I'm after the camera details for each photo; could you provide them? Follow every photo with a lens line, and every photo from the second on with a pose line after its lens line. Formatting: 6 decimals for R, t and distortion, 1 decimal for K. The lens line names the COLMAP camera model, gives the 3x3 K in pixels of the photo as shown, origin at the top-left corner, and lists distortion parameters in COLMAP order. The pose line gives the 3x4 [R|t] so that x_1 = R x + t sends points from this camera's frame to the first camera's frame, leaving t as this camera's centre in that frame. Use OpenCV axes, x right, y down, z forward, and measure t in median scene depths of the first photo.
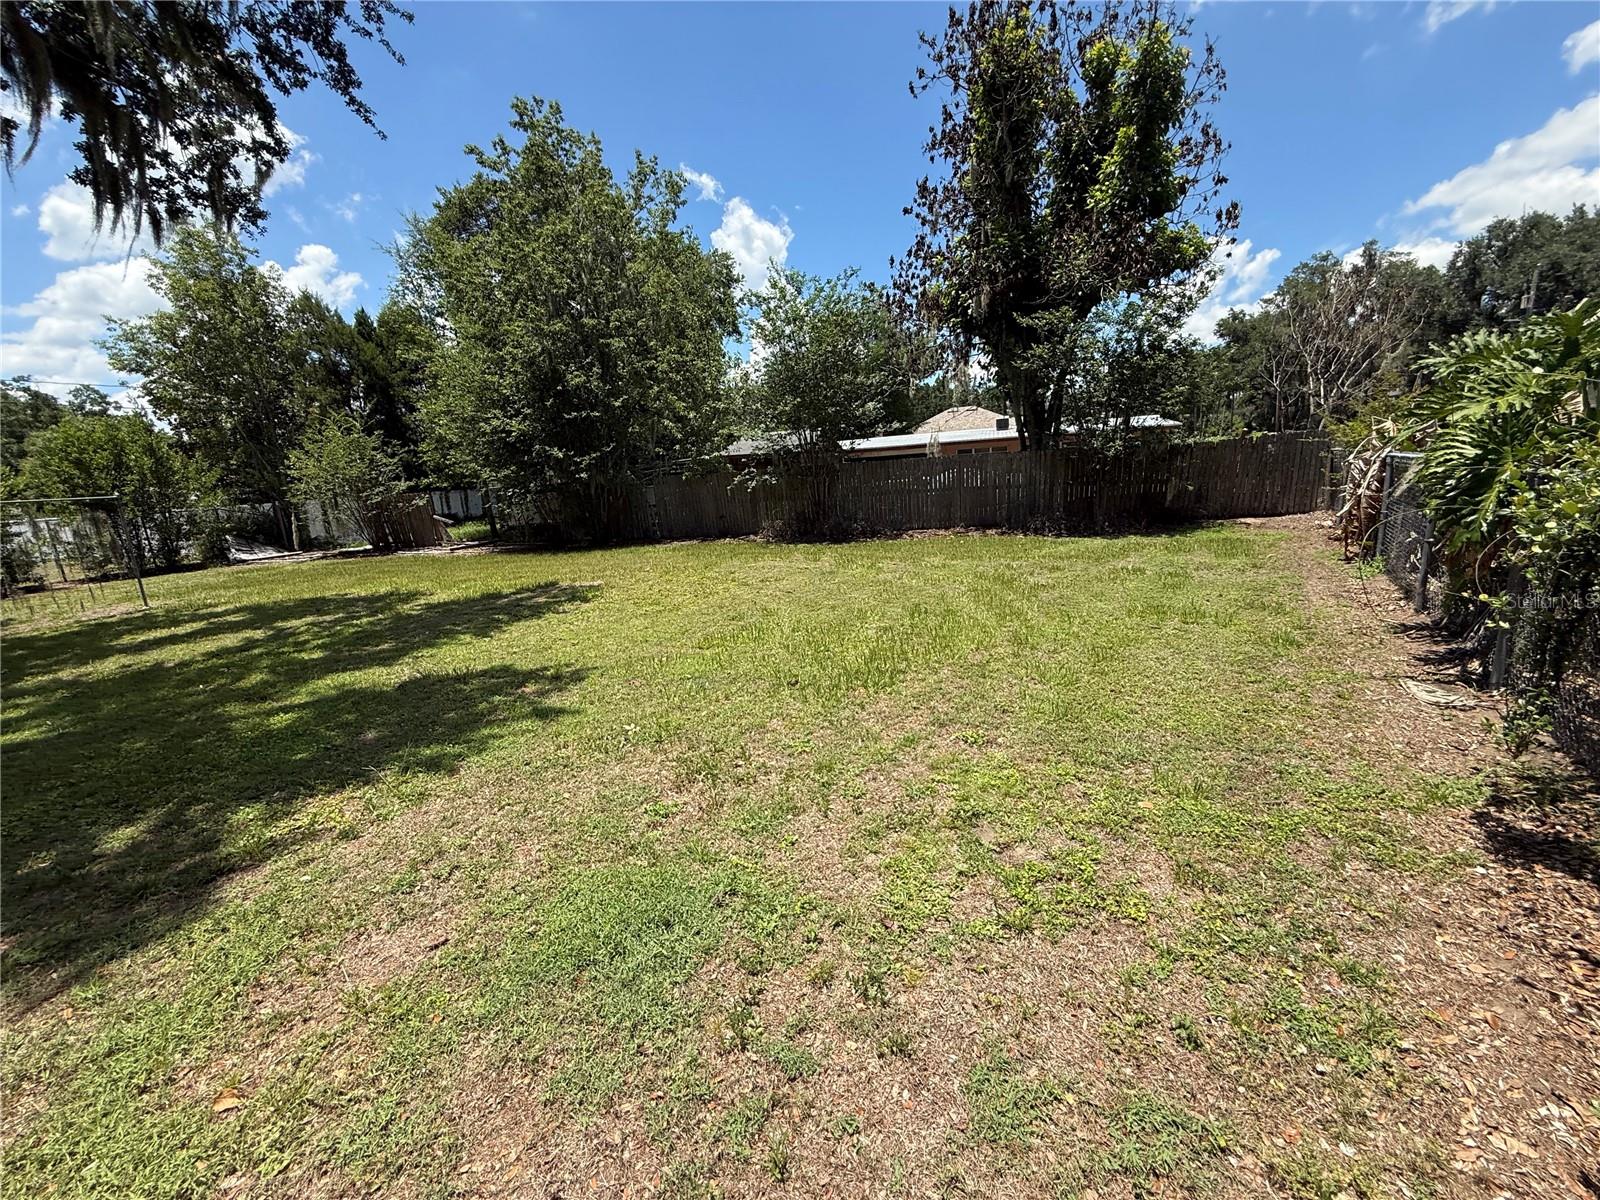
lens RADIAL K [[643.5, 0, 797.1], [0, 643.5, 604.2], [0, 0, 1]] dist [-0.002025, -0.000423]
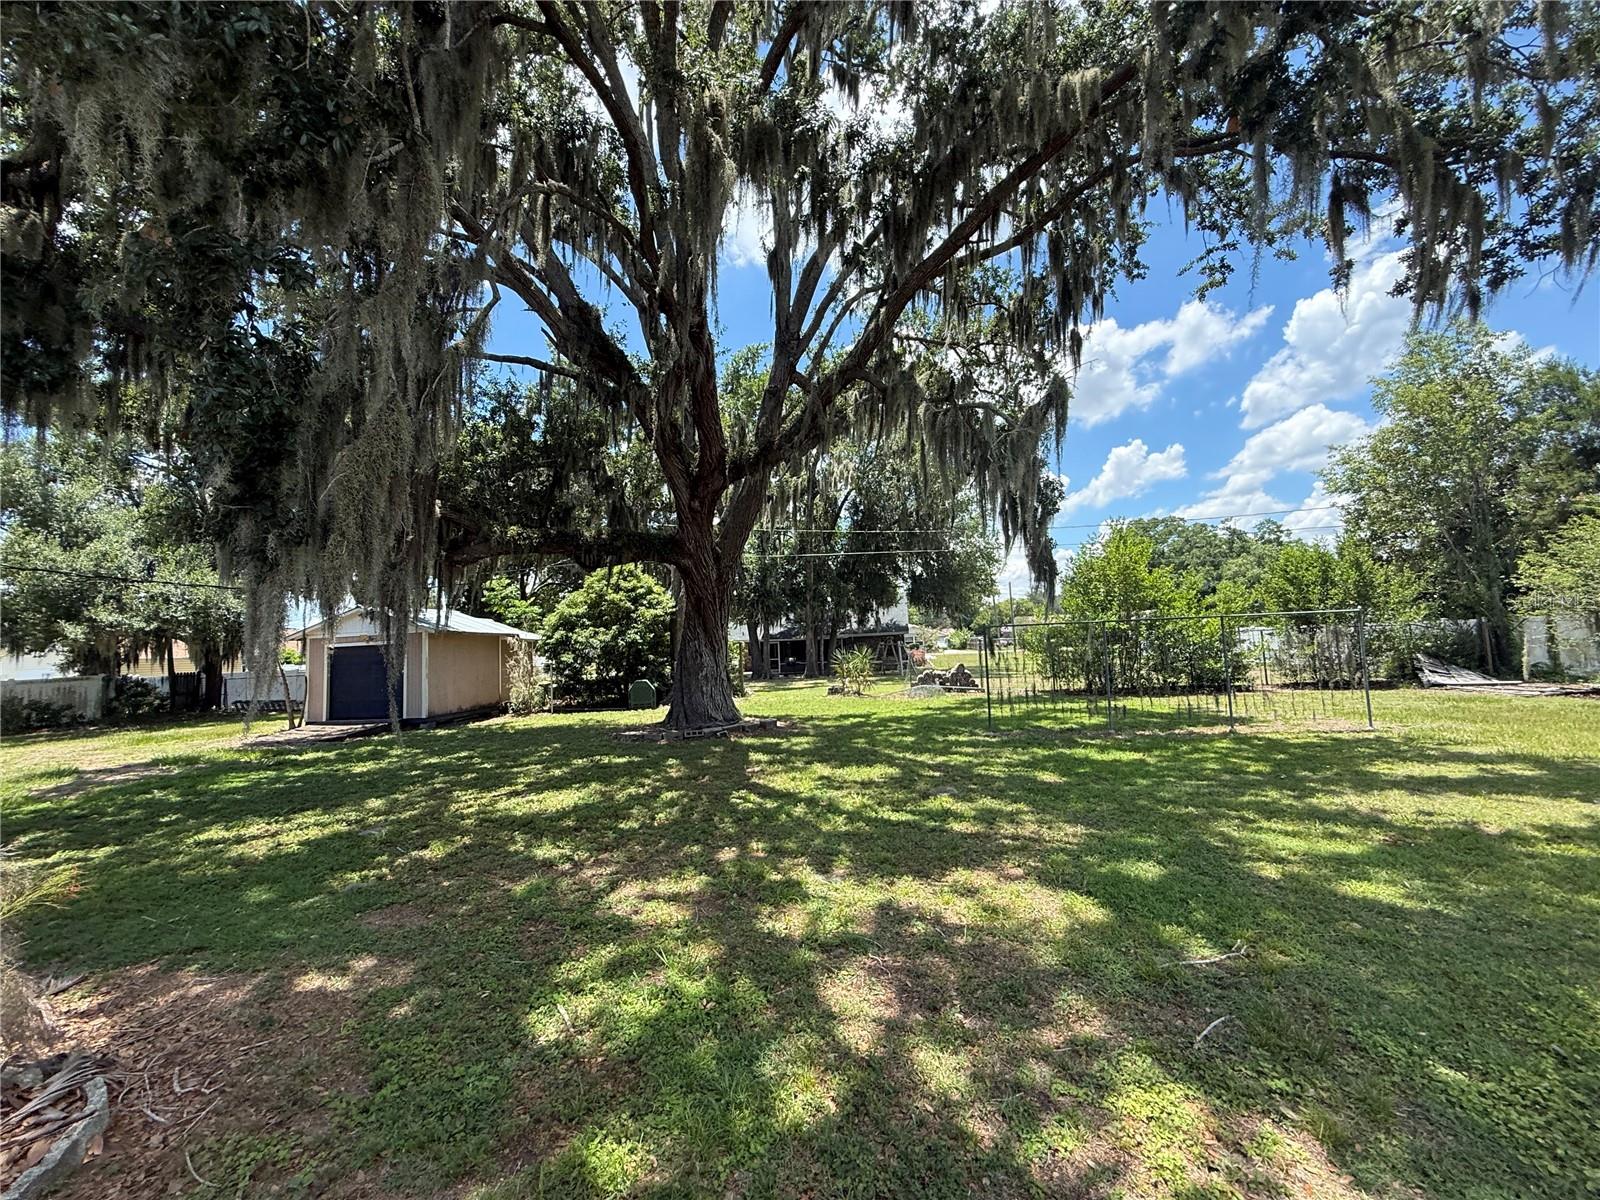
lens RADIAL K [[643.5, 0, 797.1], [0, 643.5, 604.2], [0, 0, 1]] dist [-0.002025, -0.000423]
pose [[0.139243, -0.004744, -0.990247, -0.130852], [-0.170996, 0.984852, -0.028763, -0.001777], [0.975383, 0.173333, 0.136323, 0.024654]]
